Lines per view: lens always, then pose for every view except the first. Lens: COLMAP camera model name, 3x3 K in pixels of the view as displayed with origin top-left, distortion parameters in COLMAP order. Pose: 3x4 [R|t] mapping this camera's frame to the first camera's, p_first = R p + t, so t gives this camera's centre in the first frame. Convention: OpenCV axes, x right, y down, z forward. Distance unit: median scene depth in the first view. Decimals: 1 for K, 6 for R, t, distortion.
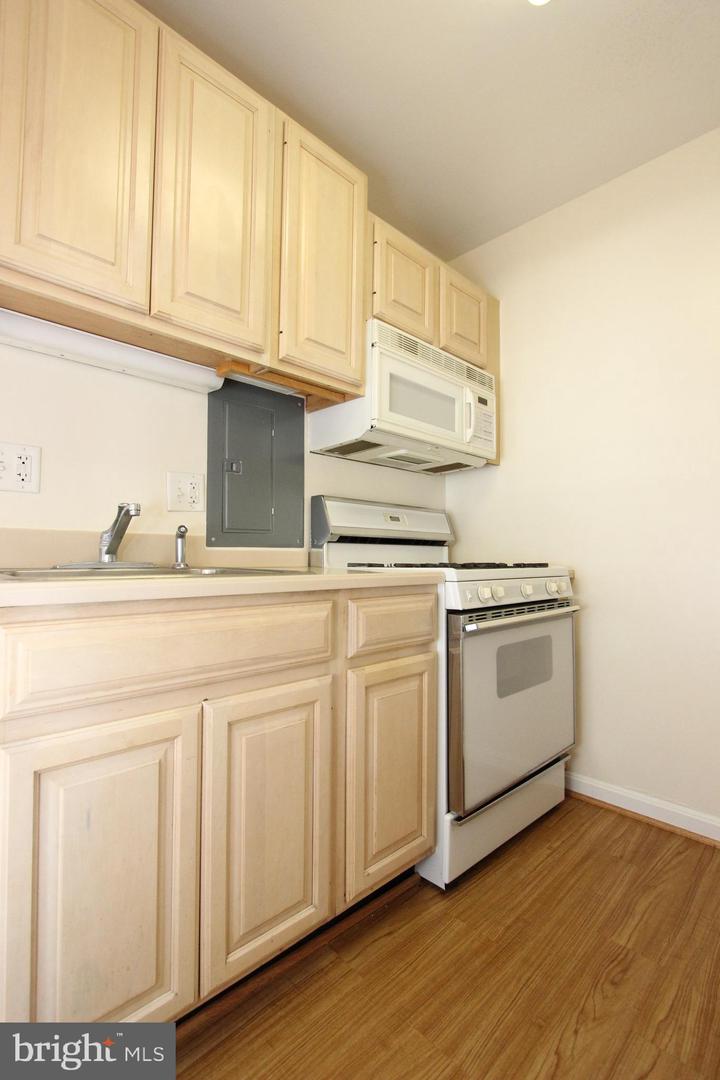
lens RADIAL K [[508.3, 0, 360.0], [0, 508.3, 540.0], [0, 0, 1]] dist [-0.002876, -0.000579]
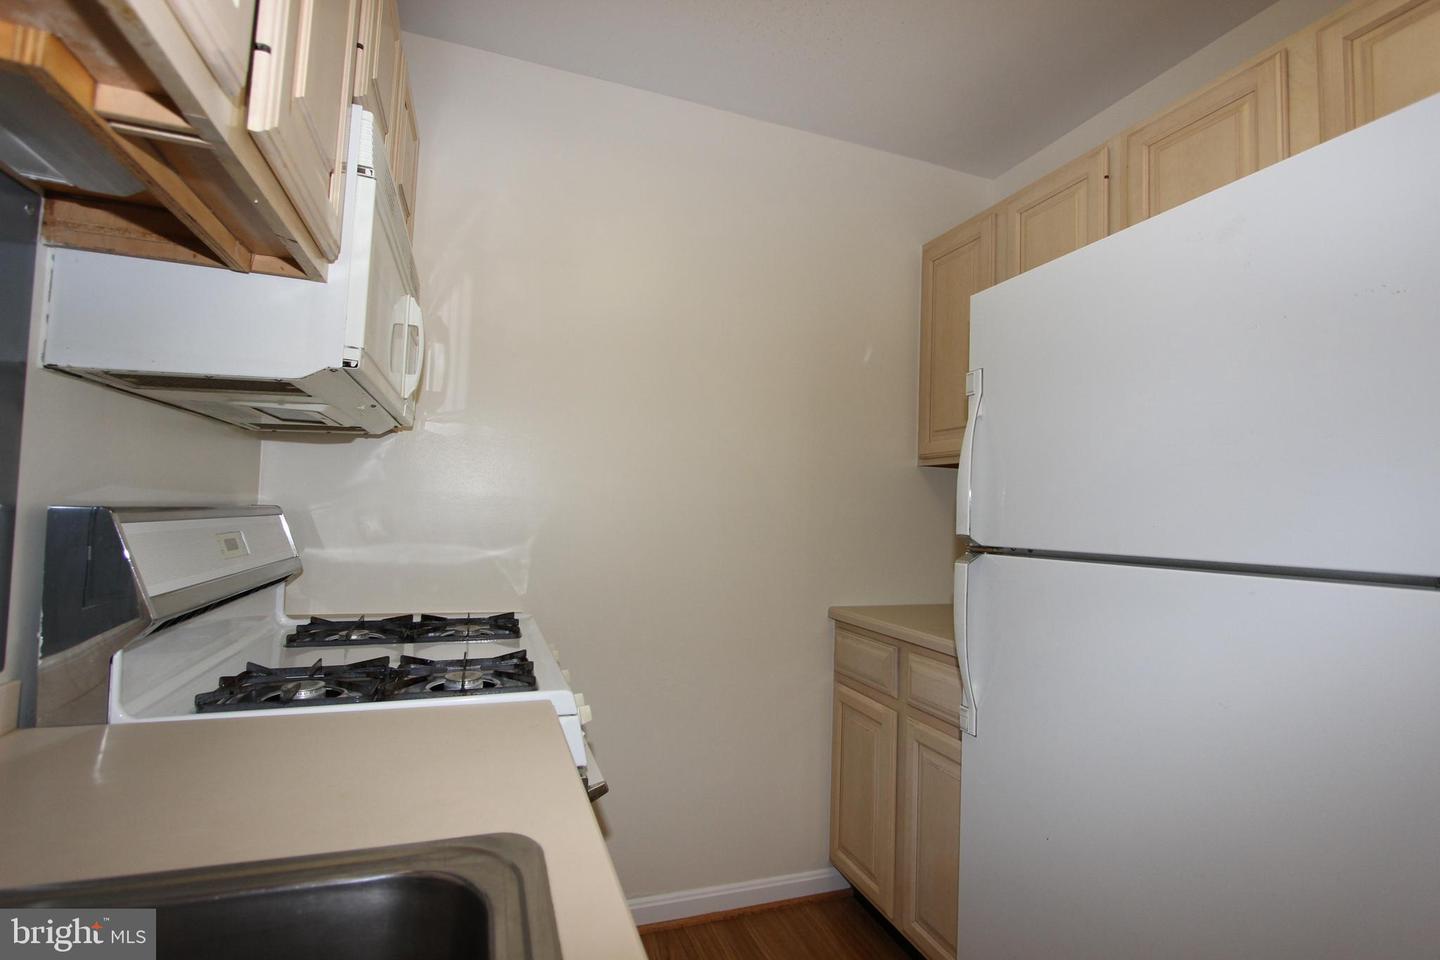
lens RADIAL K [[677.8, 0, 720.0], [0, 677.8, 480.0], [0, 0, 1]] dist [-0.002876, -0.000579]
pose [[0.421971, 0.045589, 0.905462, -0.313904], [-0.062417, 0.997826, -0.021152, -0.121831], [-0.904458, -0.047591, 0.423899, 0.436291]]
